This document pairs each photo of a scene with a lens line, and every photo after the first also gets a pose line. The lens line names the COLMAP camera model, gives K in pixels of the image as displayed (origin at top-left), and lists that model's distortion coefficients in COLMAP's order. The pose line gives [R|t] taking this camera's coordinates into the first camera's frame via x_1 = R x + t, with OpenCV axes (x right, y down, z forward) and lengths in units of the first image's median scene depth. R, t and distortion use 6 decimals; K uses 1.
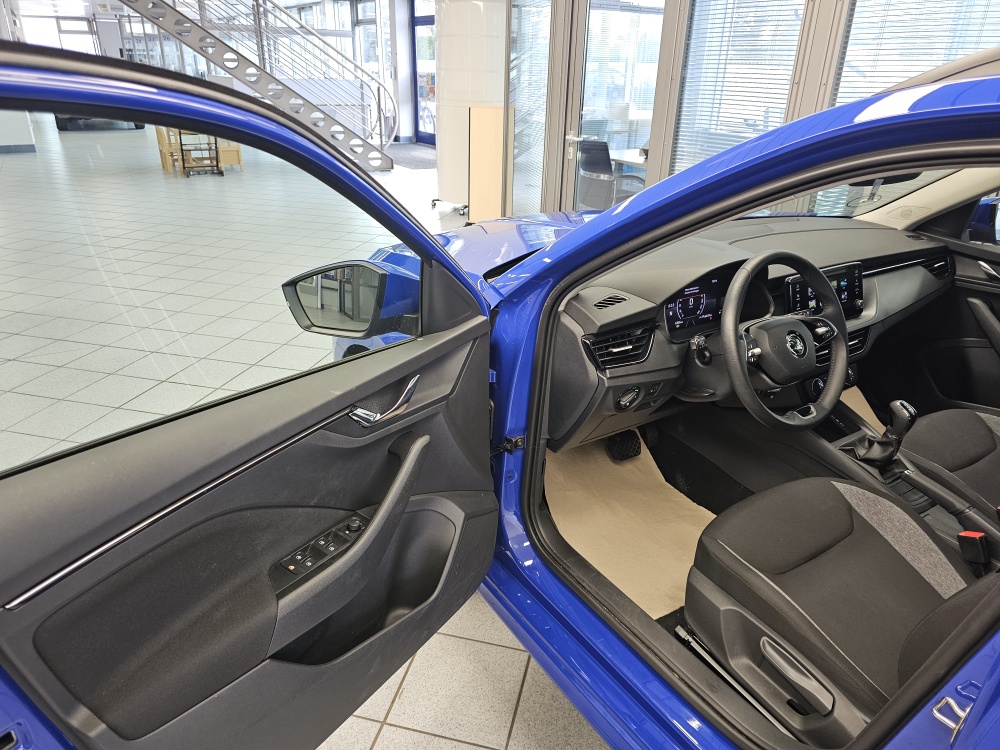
lens RADIAL K [[683.1, 0, 496.1], [0, 683.1, 353.6], [0, 0, 1]] dist [0.074267, -0.056886]
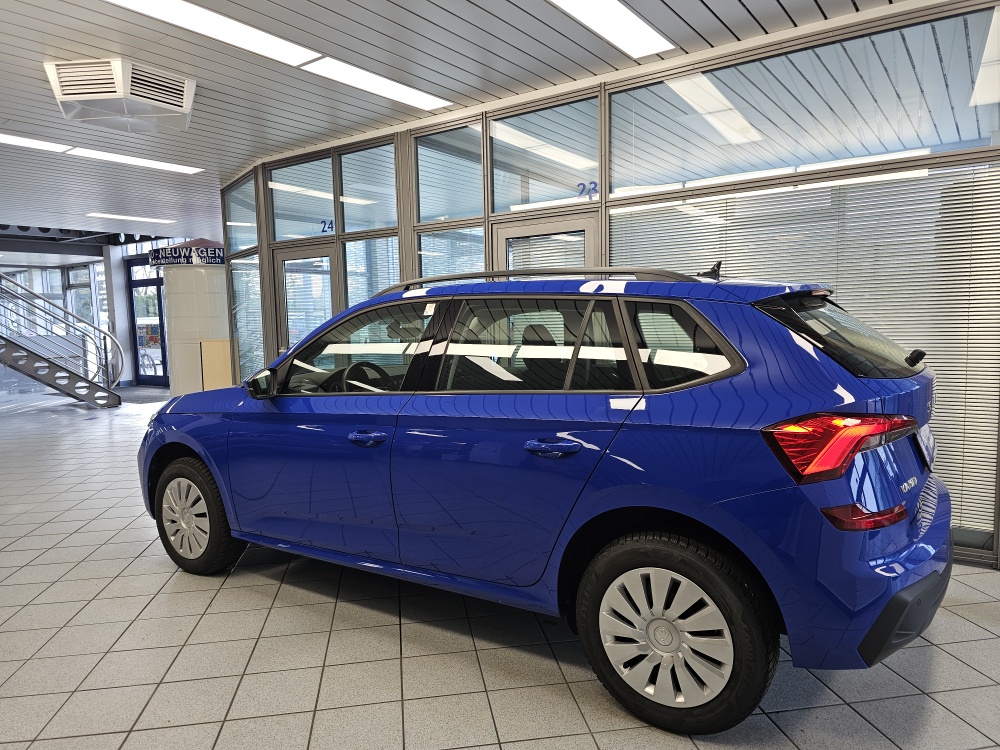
lens RADIAL K [[683.1, 0, 496.1], [0, 683.1, 353.6], [0, 0, 1]] dist [0.074267, -0.056886]
pose [[0.921414, -0.066723, 0.382810, -0.011805], [0.189536, 0.937182, -0.292858, 0.068077], [-0.339222, 0.342400, 0.876180, -0.149142]]
